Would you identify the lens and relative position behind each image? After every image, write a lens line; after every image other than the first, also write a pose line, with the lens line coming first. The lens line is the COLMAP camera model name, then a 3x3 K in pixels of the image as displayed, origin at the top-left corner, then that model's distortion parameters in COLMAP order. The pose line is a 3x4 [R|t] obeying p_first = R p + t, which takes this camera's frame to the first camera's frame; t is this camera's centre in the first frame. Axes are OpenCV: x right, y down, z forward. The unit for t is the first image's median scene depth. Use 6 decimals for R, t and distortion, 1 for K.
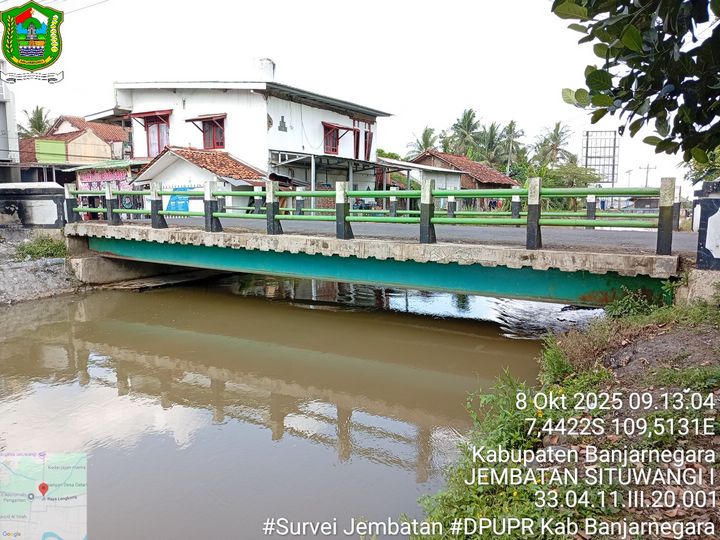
lens RADIAL K [[552.7, 0, 360.0], [0, 552.7, 270.0], [0, 0, 1]] dist [0.113664, -0.237386]
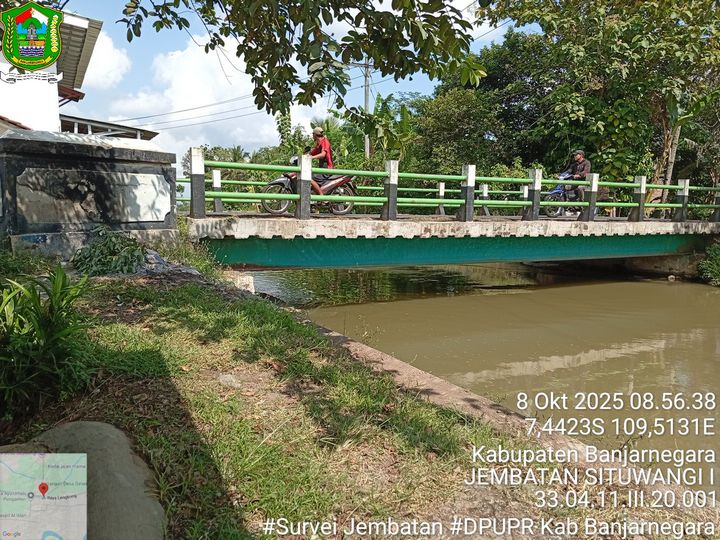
lens RADIAL K [[552.7, 0, 360.0], [0, 552.7, 270.0], [0, 0, 1]] dist [0.113664, -0.237386]
pose [[0.463893, -0.129078, 0.876437, -1.093889], [0.067545, 0.991602, 0.110288, -0.096568], [-0.883313, 0.008038, 0.468715, 0.709287]]
